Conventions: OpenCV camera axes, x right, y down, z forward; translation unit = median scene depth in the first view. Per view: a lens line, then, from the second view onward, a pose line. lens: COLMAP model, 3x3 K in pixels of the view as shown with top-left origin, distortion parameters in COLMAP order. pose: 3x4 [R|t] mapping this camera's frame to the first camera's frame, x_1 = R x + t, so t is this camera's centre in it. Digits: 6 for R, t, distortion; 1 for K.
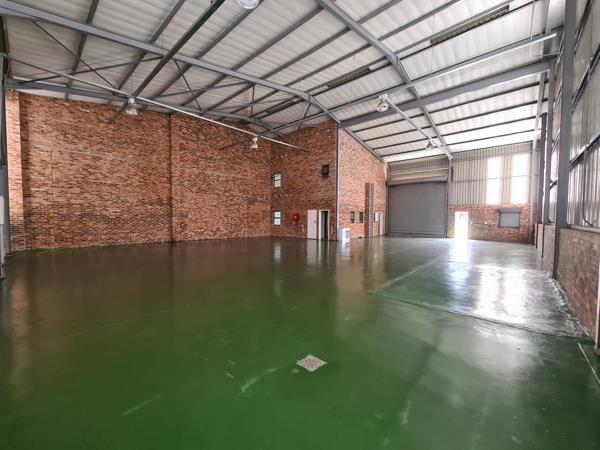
lens RADIAL K [[246.7, 0, 299.5], [0, 246.7, 224.4], [0, 0, 1]] dist [0.006868, -0.000992]
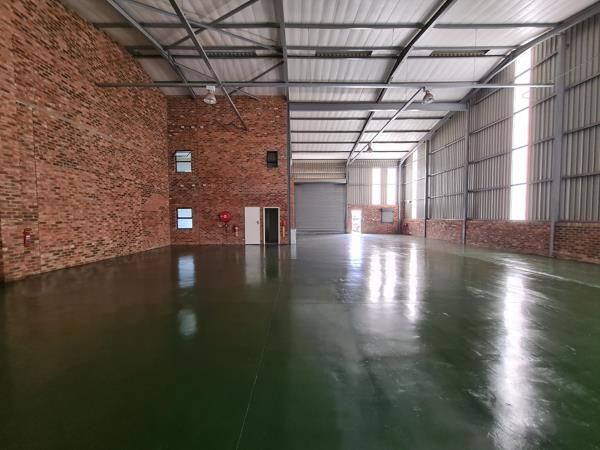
lens RADIAL K [[246.7, 0, 300.1], [0, 246.7, 226.4], [0, 0, 1]] dist [0.006868, -0.000992]
pose [[0.736098, -0.037029, 0.675862, -0.363017], [0.027726, 0.999314, 0.024553, -0.013106], [-0.676307, 0.000666, 0.736619, 0.333846]]
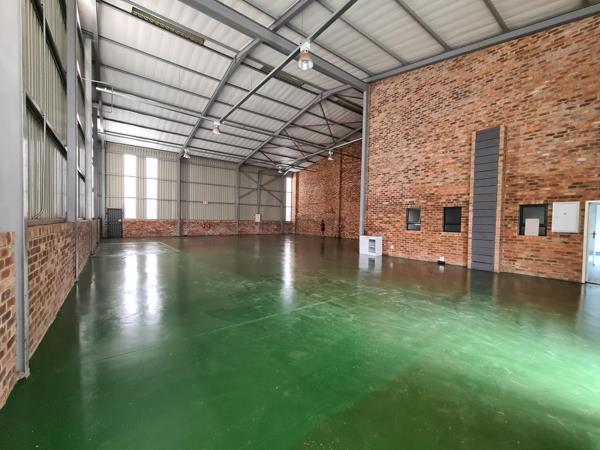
lens RADIAL K [[246.7, 0, 300.0], [0, 246.7, 226.8], [0, 0, 1]] dist [0.006868, -0.000992]
pose [[-0.188164, 0.013363, -0.982047, 0.813645], [-0.046249, 0.998678, 0.022451, -0.013552], [0.981048, 0.049644, -0.187297, 0.899202]]
